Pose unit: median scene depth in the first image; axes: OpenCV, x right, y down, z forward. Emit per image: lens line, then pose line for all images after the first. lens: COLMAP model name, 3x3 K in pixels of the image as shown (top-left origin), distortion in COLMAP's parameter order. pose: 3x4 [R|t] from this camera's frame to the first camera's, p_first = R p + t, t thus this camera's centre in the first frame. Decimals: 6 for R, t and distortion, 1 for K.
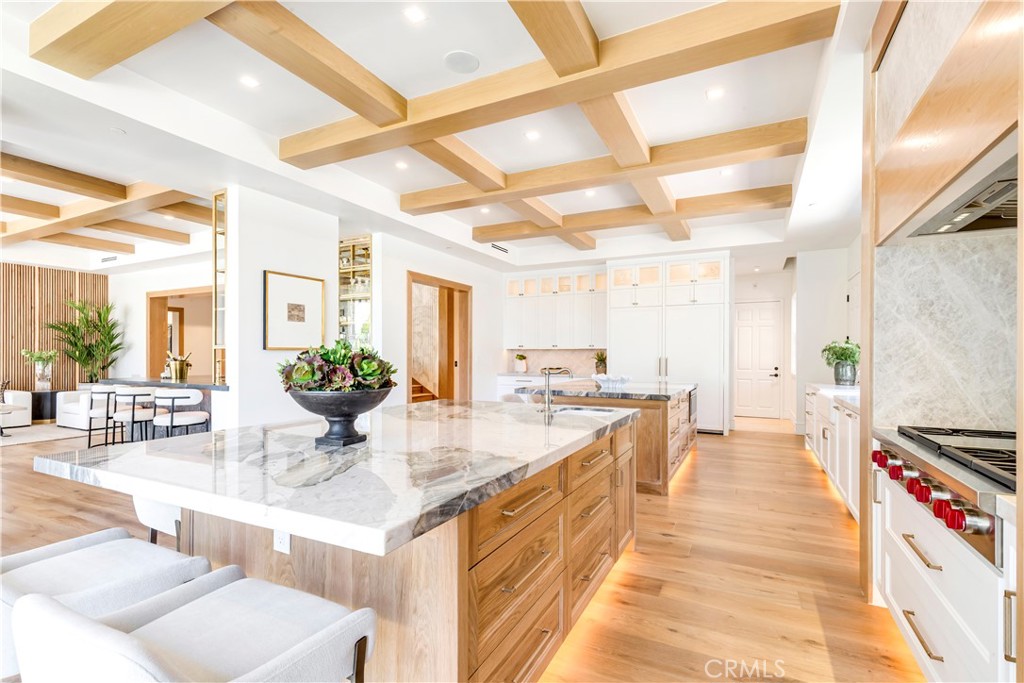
lens RADIAL K [[466.8, 0, 515.6], [0, 466.8, 352.6], [0, 0, 1]] dist [0.003304, 0.000183]
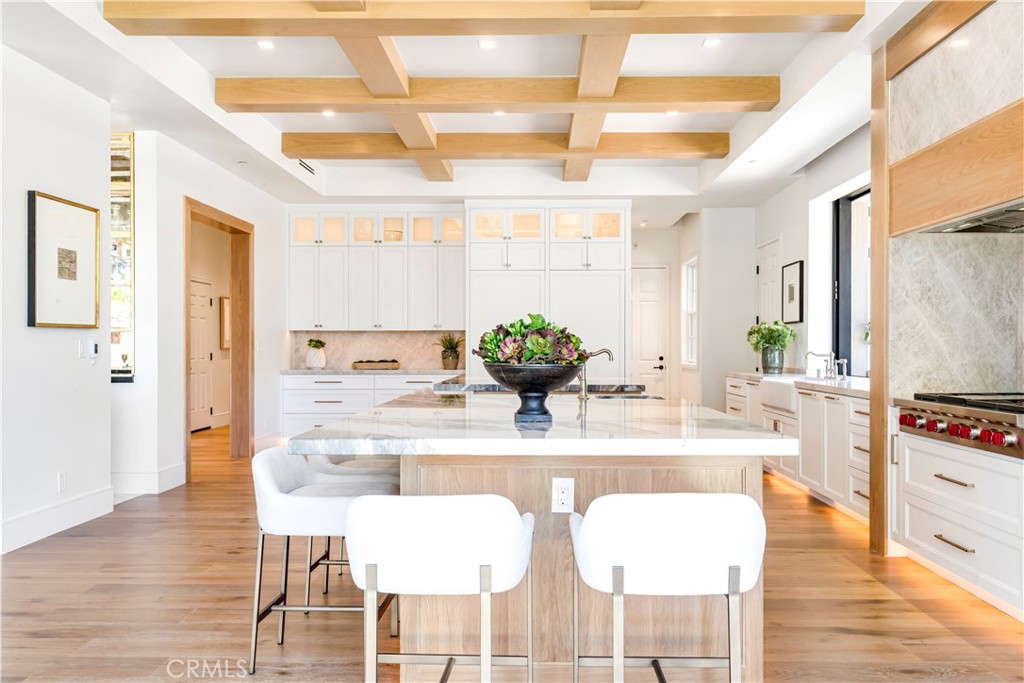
lens RADIAL K [[844.0, 0, 512.0], [0, 844.0, 341.5], [0, 0, 1]] dist [0.005665, 0.005310]
pose [[0.902846, 0.000071, 0.429965, -0.477896], [-0.000642, 0.999999, 0.001181, 0.011537], [-0.429964, -0.001342, 0.902845, -0.228724]]
